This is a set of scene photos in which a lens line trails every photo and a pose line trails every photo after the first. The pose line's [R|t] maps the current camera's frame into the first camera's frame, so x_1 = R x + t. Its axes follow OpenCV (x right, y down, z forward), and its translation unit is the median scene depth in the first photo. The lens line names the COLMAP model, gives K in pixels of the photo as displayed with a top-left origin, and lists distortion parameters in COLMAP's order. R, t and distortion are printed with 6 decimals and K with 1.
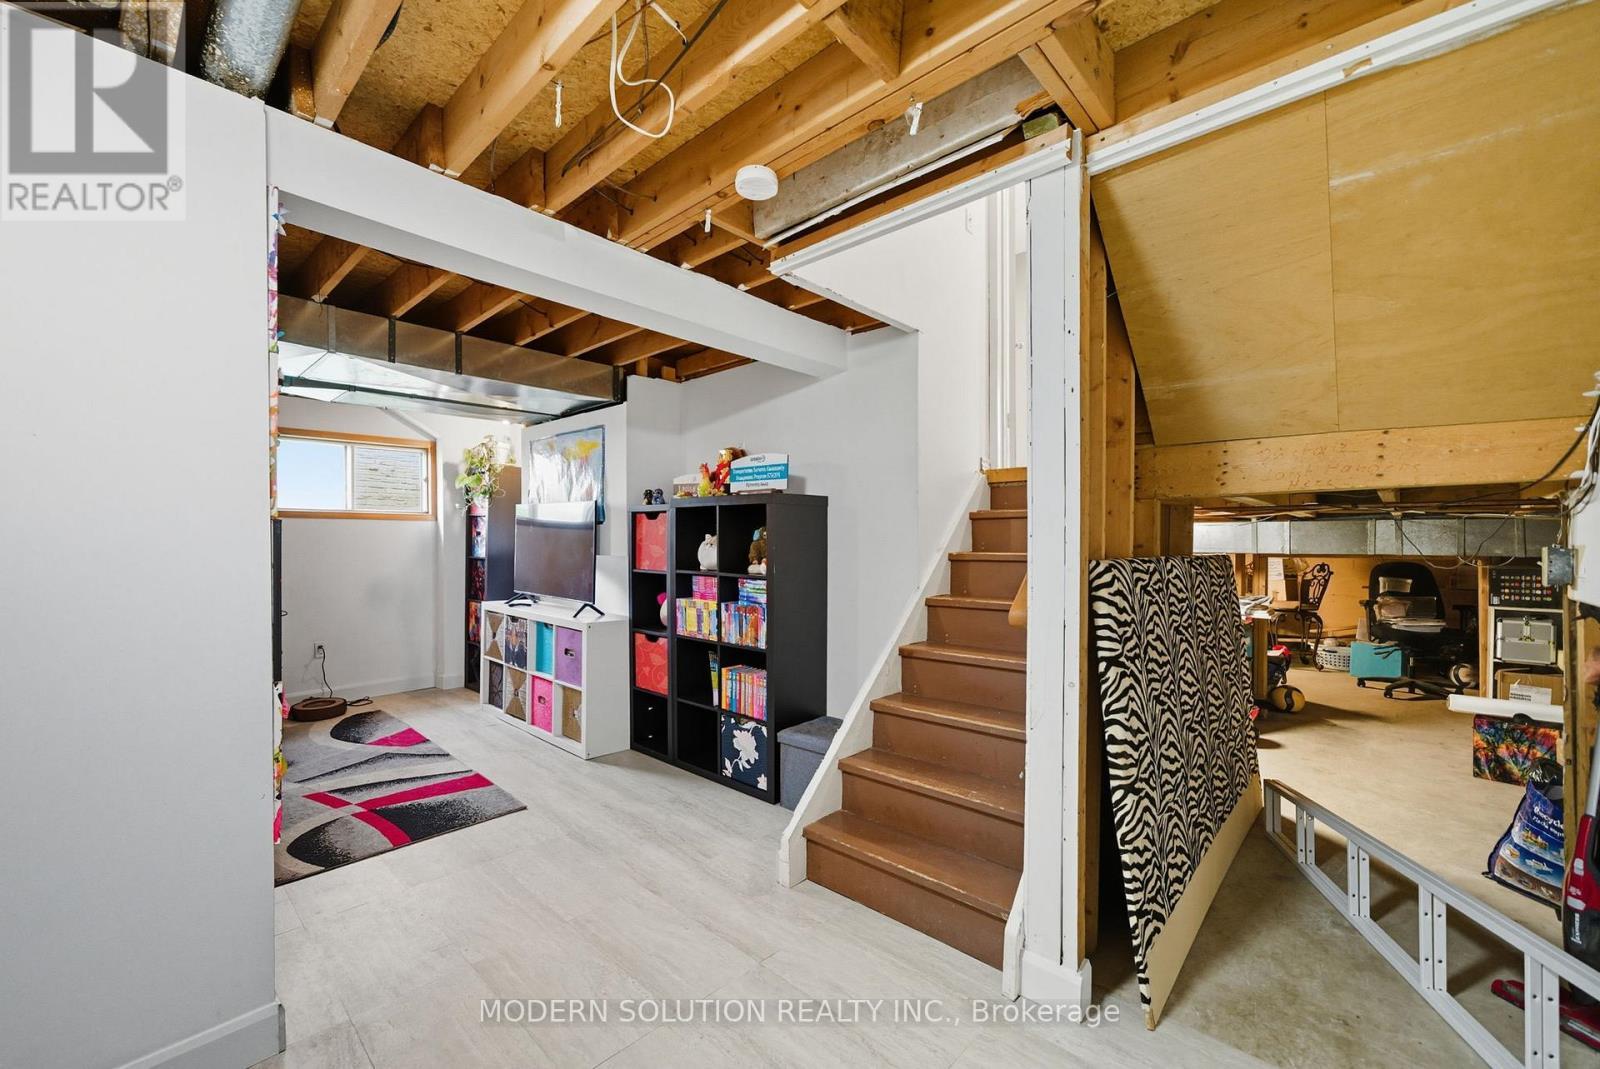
lens RADIAL K [[641.2, 0, 800.1], [0, 641.2, 536.6], [0, 0, 1]] dist [0.003393, 0.000399]
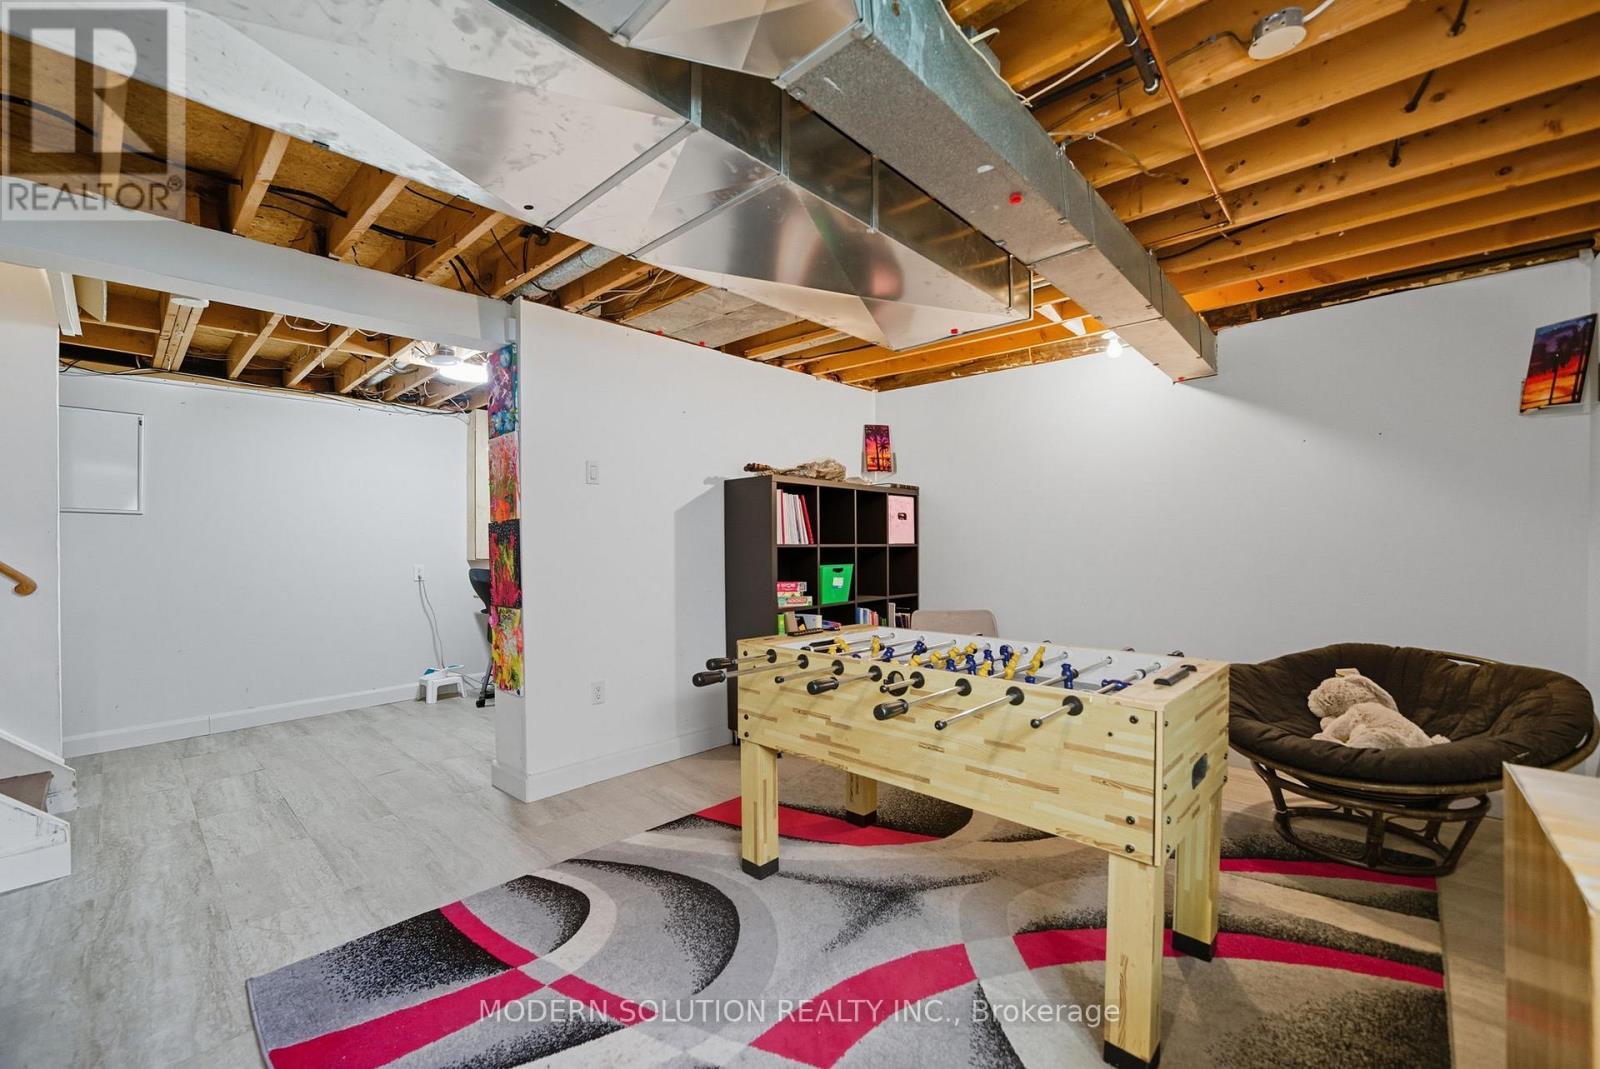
lens RADIAL K [[641.2, 0, 803.0], [0, 641.2, 544.4], [0, 0, 1]] dist [0.003393, 0.000399]
pose [[-0.999962, 0.008135, 0.003155, -0.982722], [0.008138, 0.999966, 0.000989, 0.028447], [-0.003147, 0.001014, -0.999995, 1.661978]]
